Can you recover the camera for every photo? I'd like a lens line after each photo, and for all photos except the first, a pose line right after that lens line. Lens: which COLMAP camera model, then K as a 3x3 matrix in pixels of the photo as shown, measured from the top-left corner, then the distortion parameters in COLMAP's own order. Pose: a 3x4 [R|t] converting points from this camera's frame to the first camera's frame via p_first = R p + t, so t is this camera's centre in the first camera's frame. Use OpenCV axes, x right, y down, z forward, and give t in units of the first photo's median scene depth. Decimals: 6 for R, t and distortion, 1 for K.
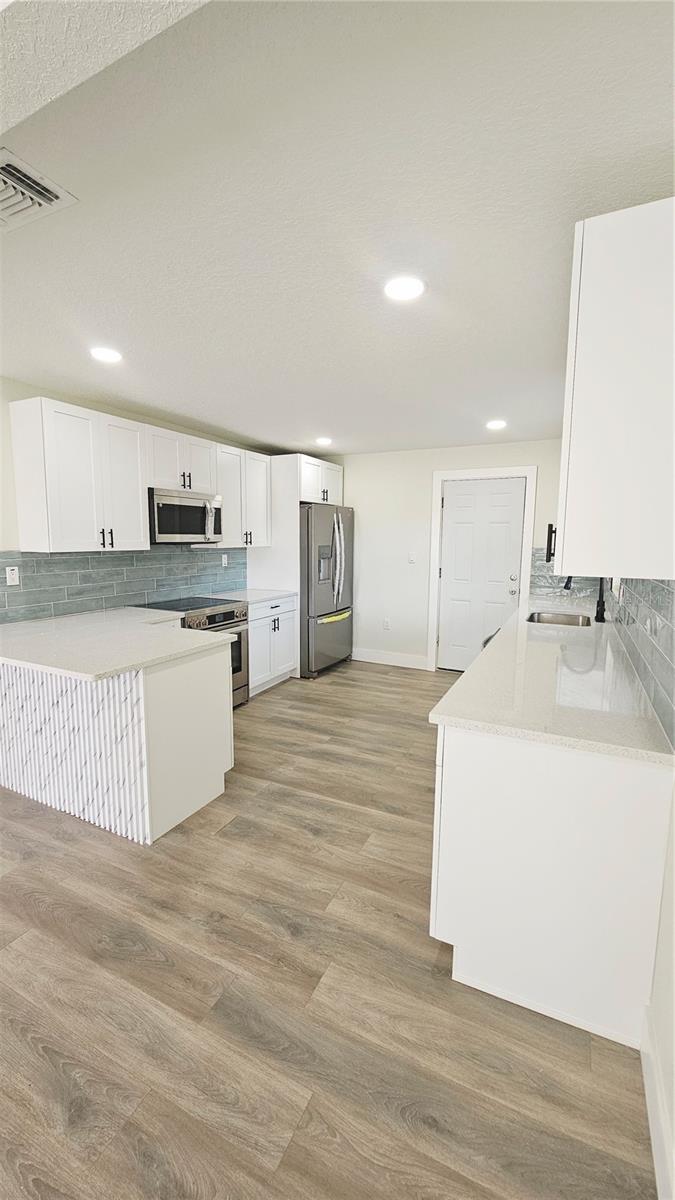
lens RADIAL K [[491.2, 0, 328.0], [0, 491.2, 601.3], [0, 0, 1]] dist [0.001252, 0.000422]
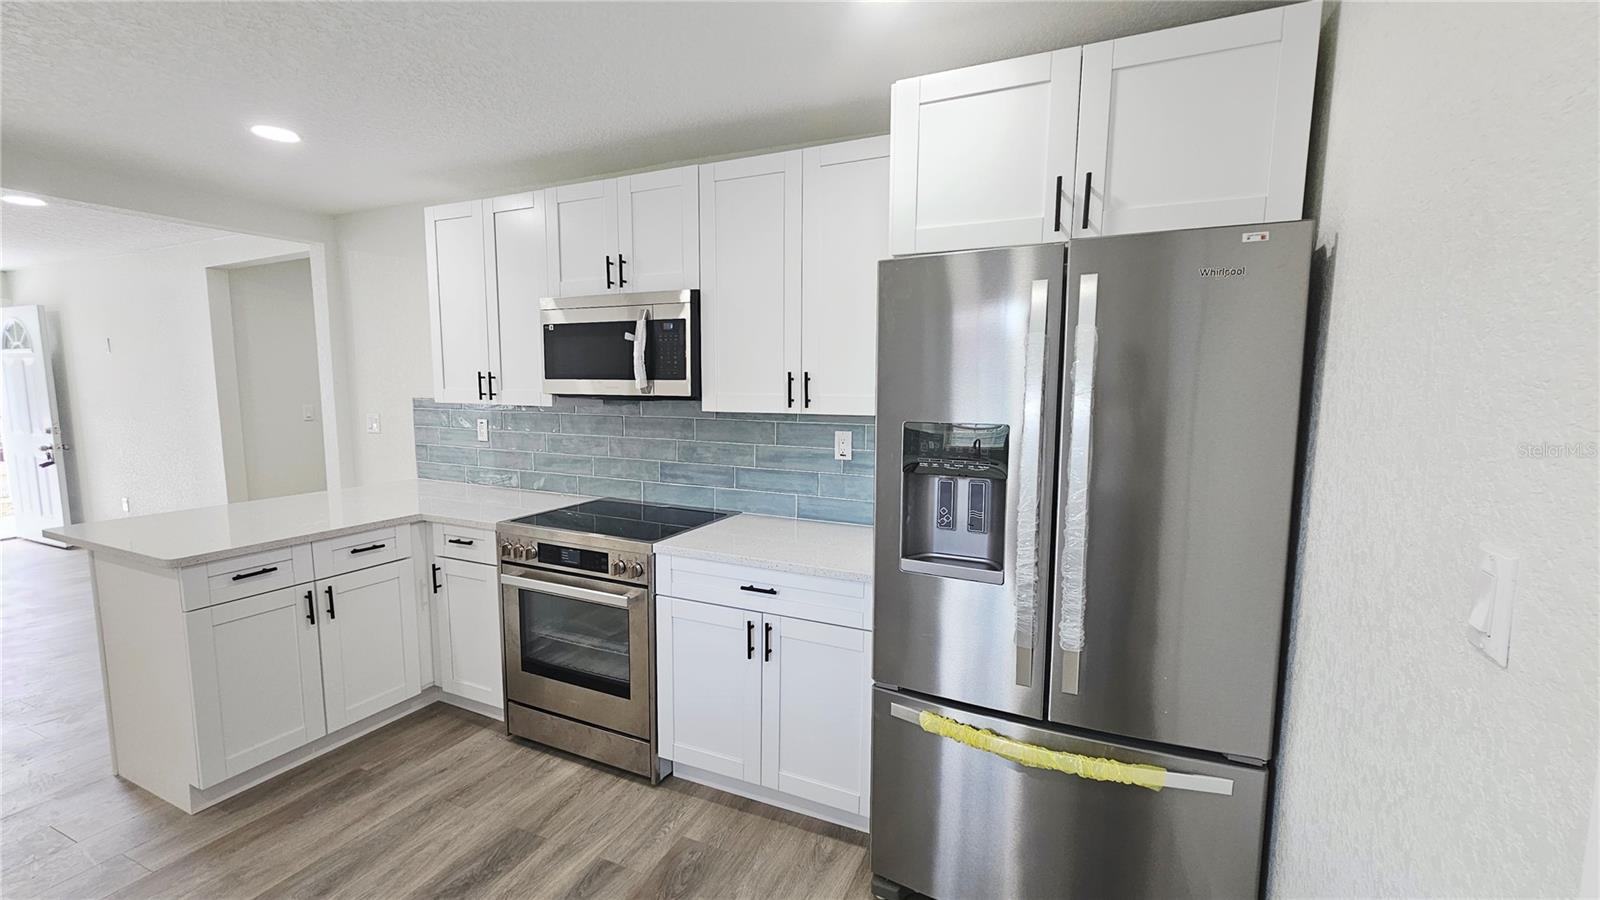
lens RADIAL K [[654.9, 0, 797.2], [0, 654.9, 461.8], [0, 0, 1]] dist [0.001252, 0.000422]
pose [[0.042177, 0.105029, -0.993574, 0.389605], [-0.143106, 0.984840, 0.098030, -0.143158], [0.988808, 0.138052, 0.056568, 1.139721]]
